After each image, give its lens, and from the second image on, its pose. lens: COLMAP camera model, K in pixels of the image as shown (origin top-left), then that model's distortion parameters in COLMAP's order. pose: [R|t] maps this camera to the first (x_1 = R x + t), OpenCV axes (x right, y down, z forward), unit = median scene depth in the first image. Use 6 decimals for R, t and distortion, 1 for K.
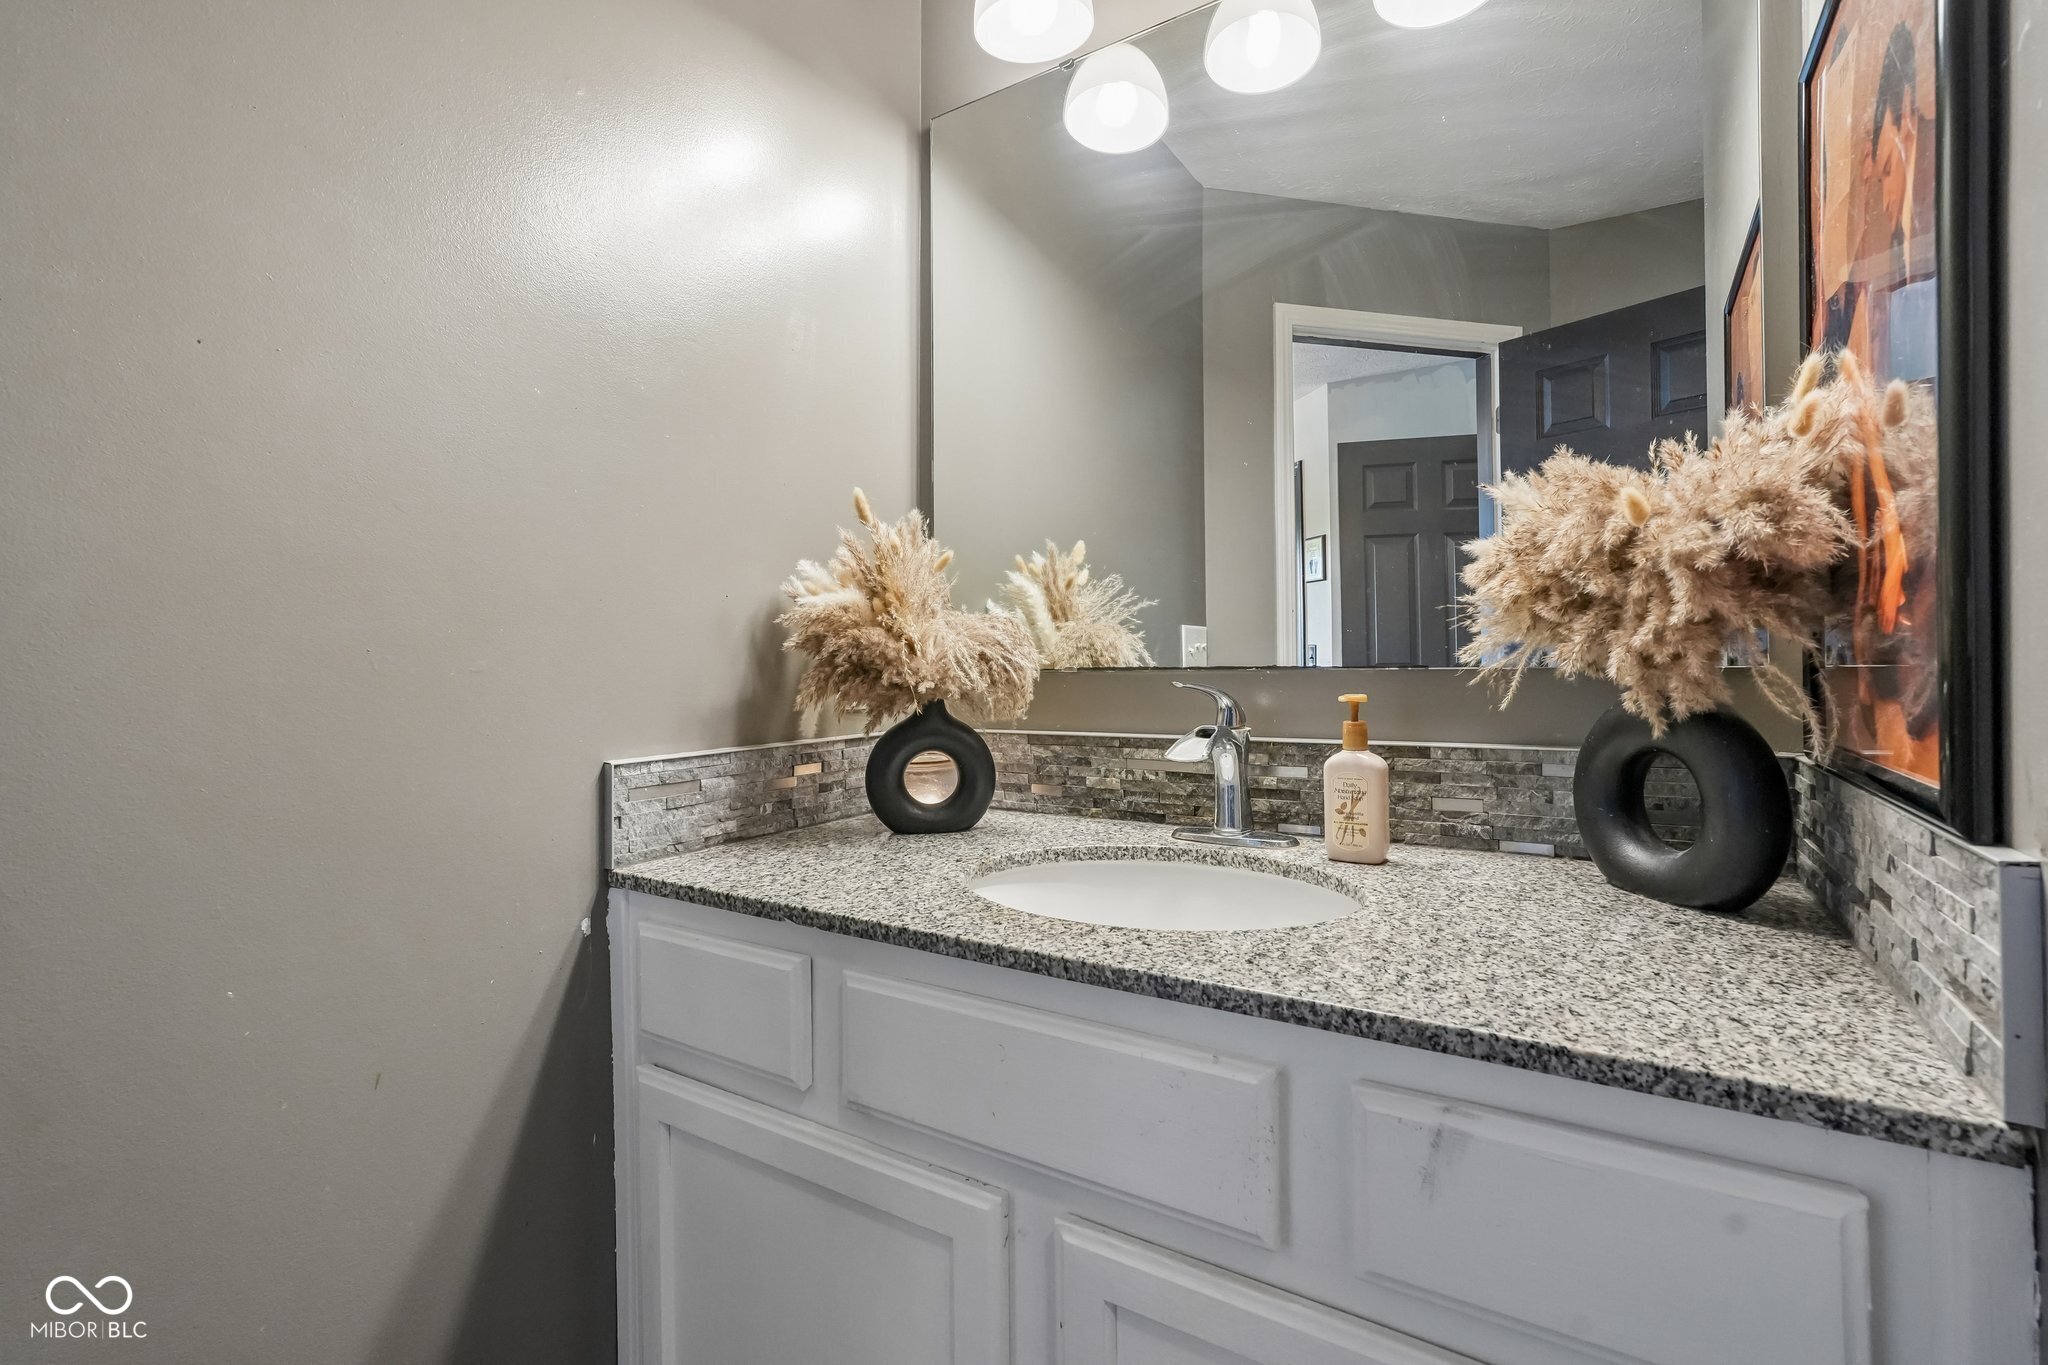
lens RADIAL K [[912.2, 0, 1023.8], [0, 912.2, 660.3], [0, 0, 1]] dist [-0.018564, 0.008017]
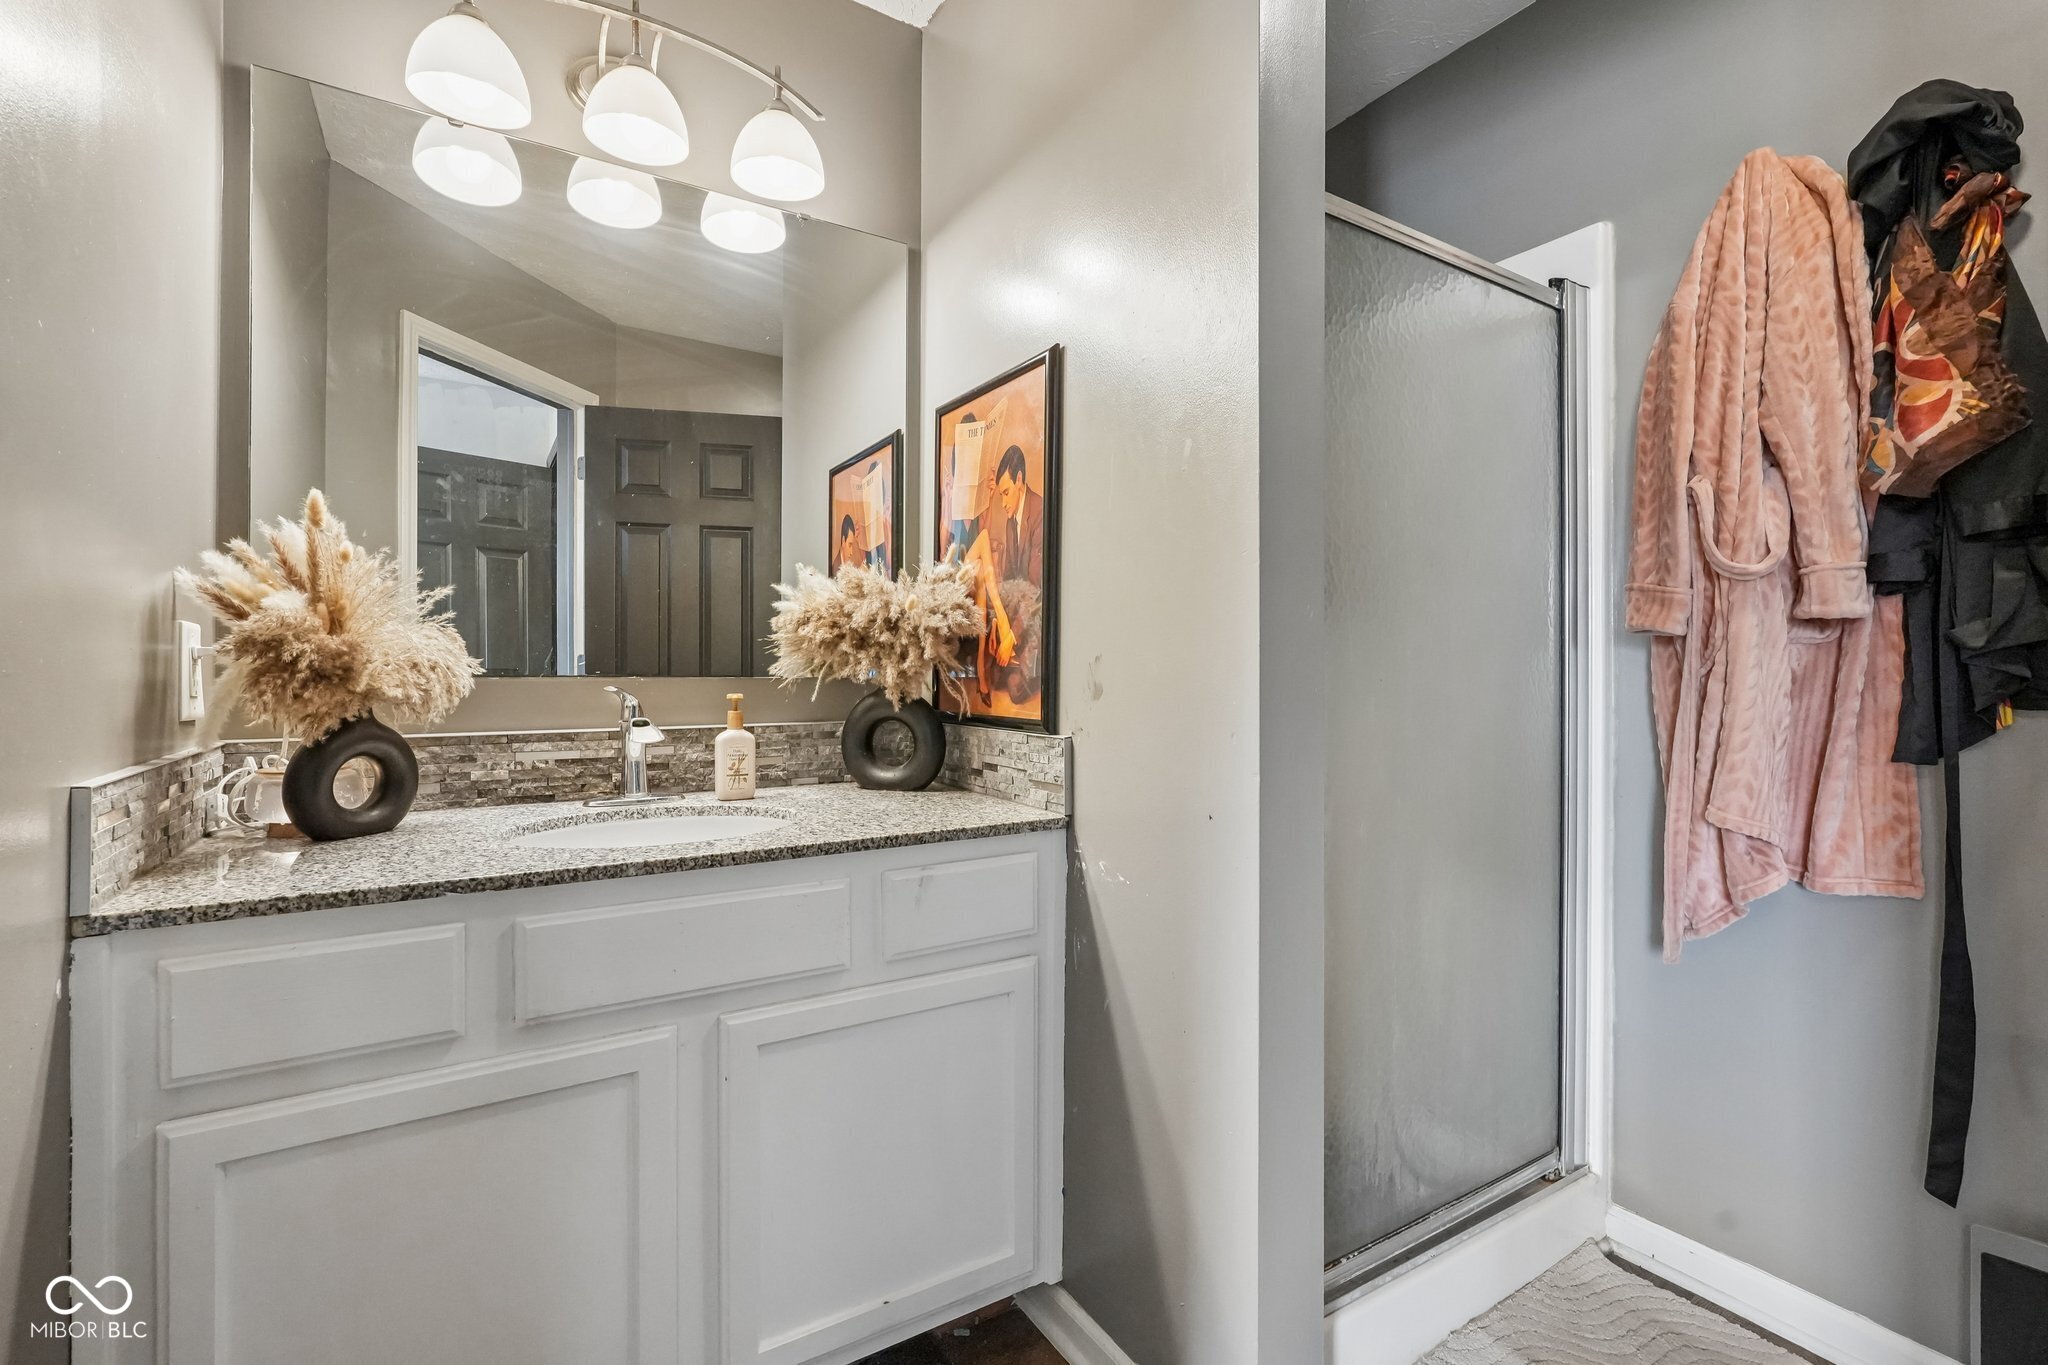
lens RADIAL K [[912.2, 0, 1021.9], [0, 912.2, 681.8], [0, 0, 1]] dist [-0.018564, 0.008017]
pose [[0.432567, 0.000623, 0.901601, -0.822712], [-0.014137, 0.999882, 0.006091, 0.000116], [-0.901491, -0.015381, 0.432525, -0.123260]]
